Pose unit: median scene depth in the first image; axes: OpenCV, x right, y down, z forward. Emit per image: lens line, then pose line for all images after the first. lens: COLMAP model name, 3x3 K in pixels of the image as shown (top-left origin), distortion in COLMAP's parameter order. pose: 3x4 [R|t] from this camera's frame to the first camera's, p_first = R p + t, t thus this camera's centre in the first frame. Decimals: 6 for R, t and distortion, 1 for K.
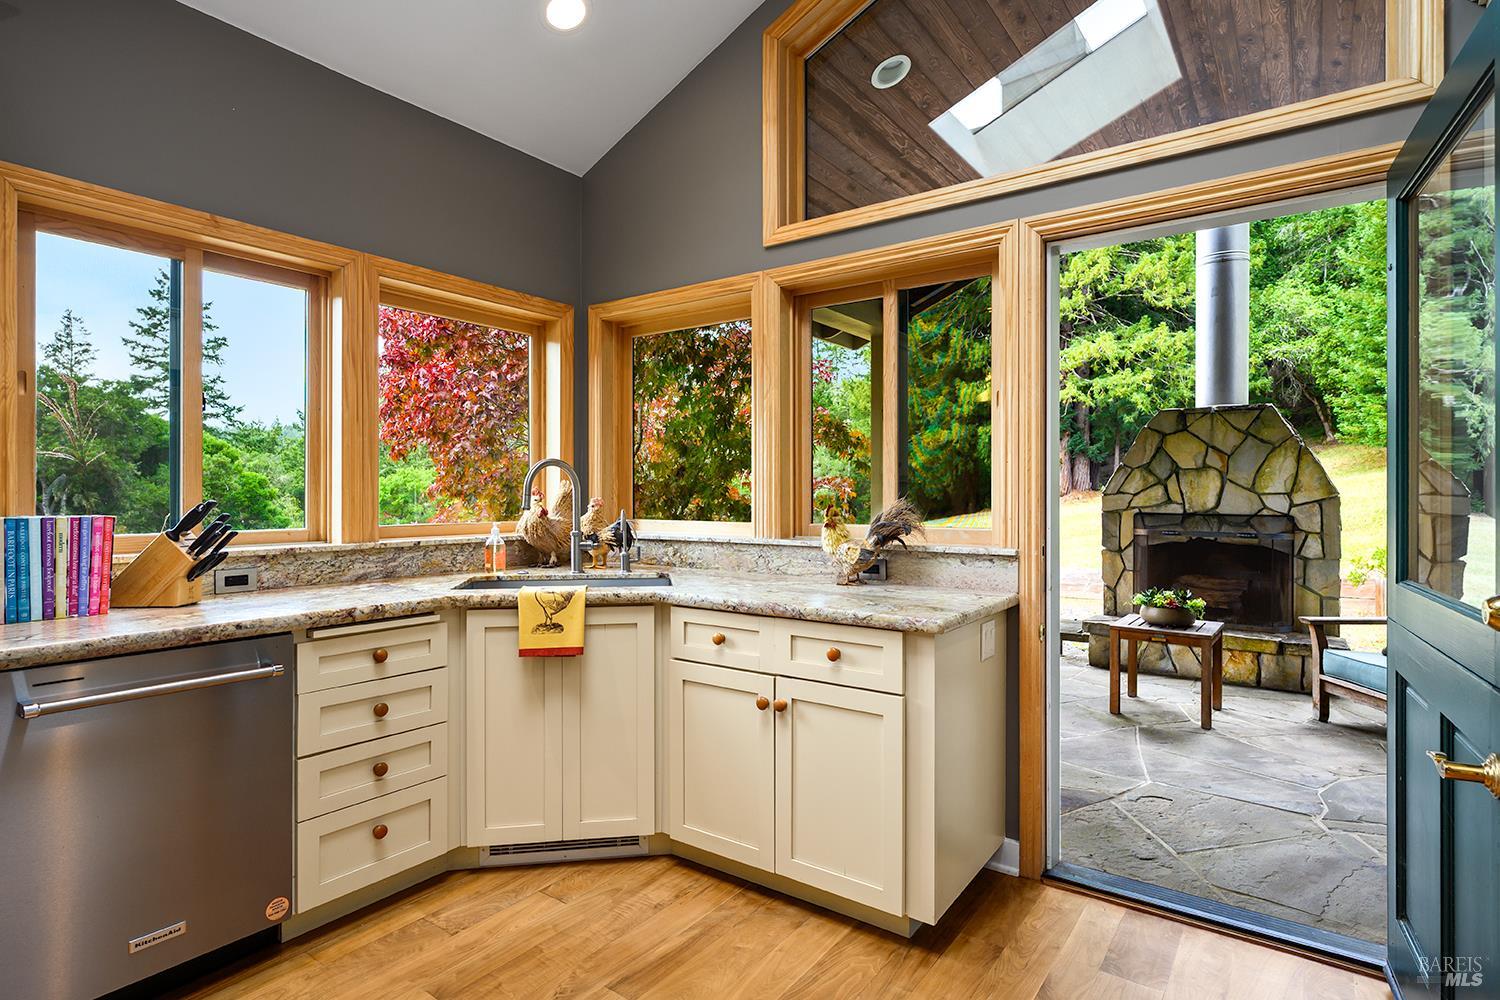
lens RADIAL K [[768.3, 0, 732.0], [0, 768.3, 501.1], [0, 0, 1]] dist [-0.009675, 0.001359]
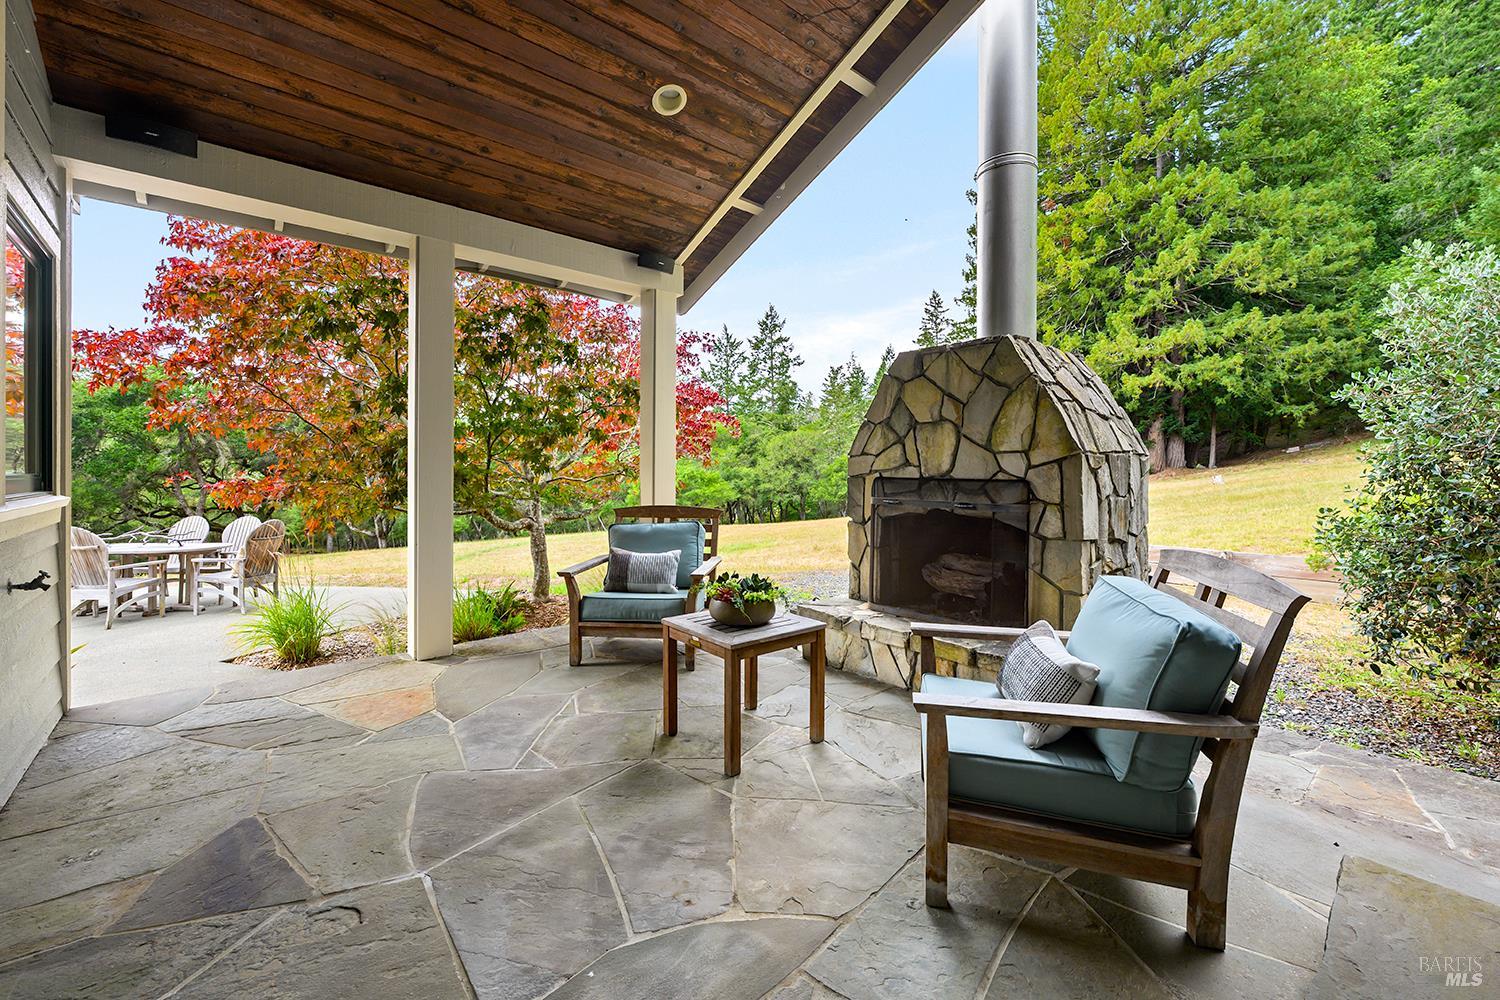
lens RADIAL K [[606.6, 0, 742.3], [0, 606.6, 481.7], [0, 0, 1]] dist [-0.009926, 0.000534]
pose [[0.974703, 0.007773, -0.223370, 0.563818], [-0.005907, 0.999942, 0.009018, 0.015457], [0.223427, -0.007470, 0.974692, 0.342152]]
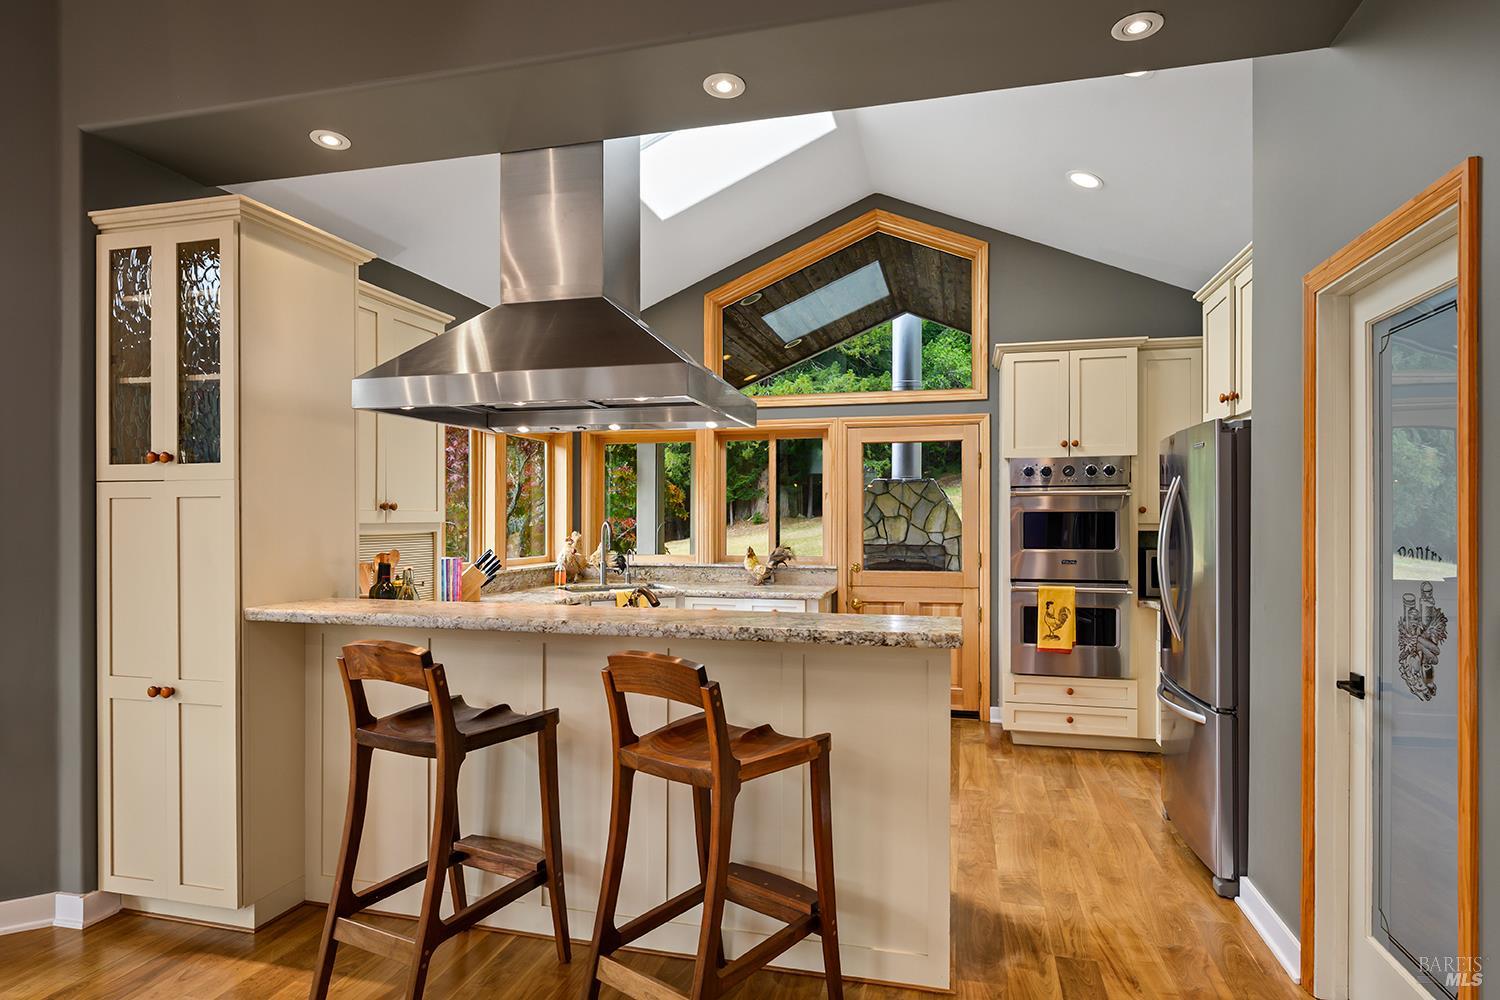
lens RADIAL K [[825.0, 0, 710.4], [0, 825.0, 528.7], [0, 0, 1]] dist [-0.014366, 0.001179]
pose [[0.938990, -0.003228, 0.343928, -0.357940], [0.002467, 0.999993, 0.002648, -0.023321], [-0.343934, -0.001638, 0.938992, -0.503663]]
